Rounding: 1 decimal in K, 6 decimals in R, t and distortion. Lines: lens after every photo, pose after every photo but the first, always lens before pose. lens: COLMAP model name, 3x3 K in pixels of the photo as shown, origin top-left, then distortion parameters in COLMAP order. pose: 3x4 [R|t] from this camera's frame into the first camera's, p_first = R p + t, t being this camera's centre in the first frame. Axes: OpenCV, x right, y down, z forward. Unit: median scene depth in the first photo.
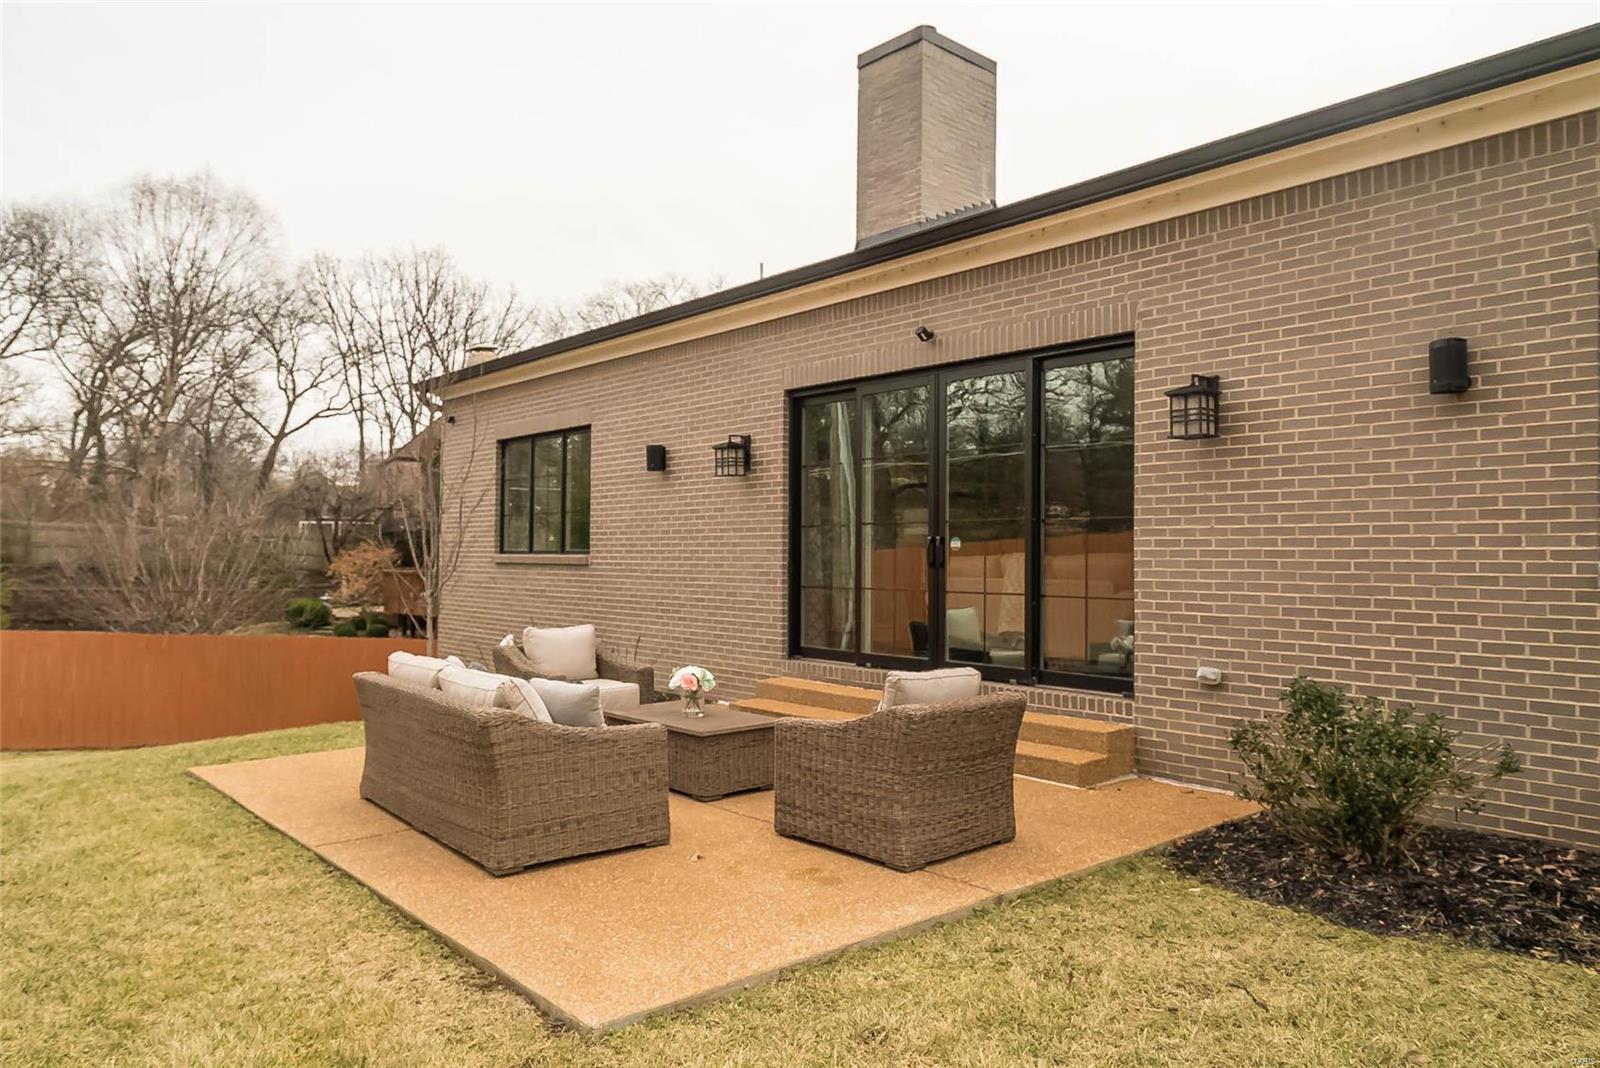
lens RADIAL K [[1067.9, 0, 801.9], [0, 1067.9, 540.9], [0, 0, 1]] dist [0.012846, 0.001412]
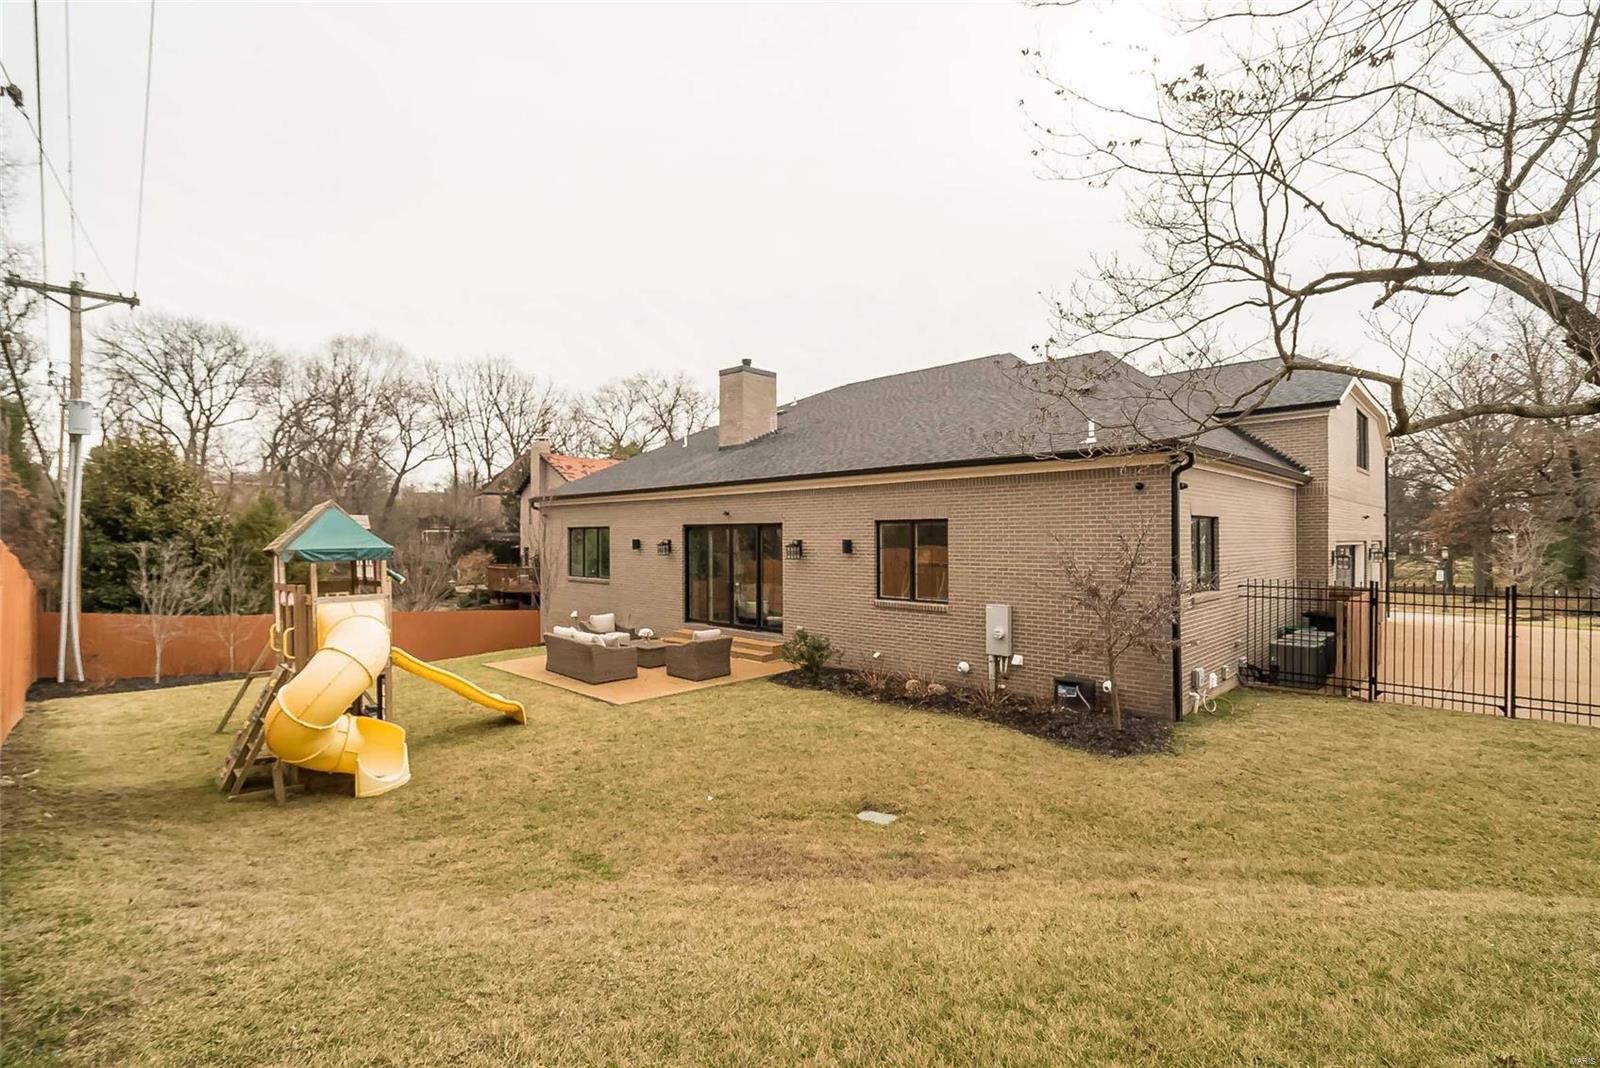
lens RADIAL K [[721.8, 0, 795.9], [0, 721.8, 534.2], [0, 0, 1]] dist [-0.002636, 0.002214]
pose [[0.997521, -0.010867, 0.069526, 0.142533], [0.009889, 0.999848, 0.014388, -0.137780], [-0.069672, -0.013665, 0.997476, -0.853882]]
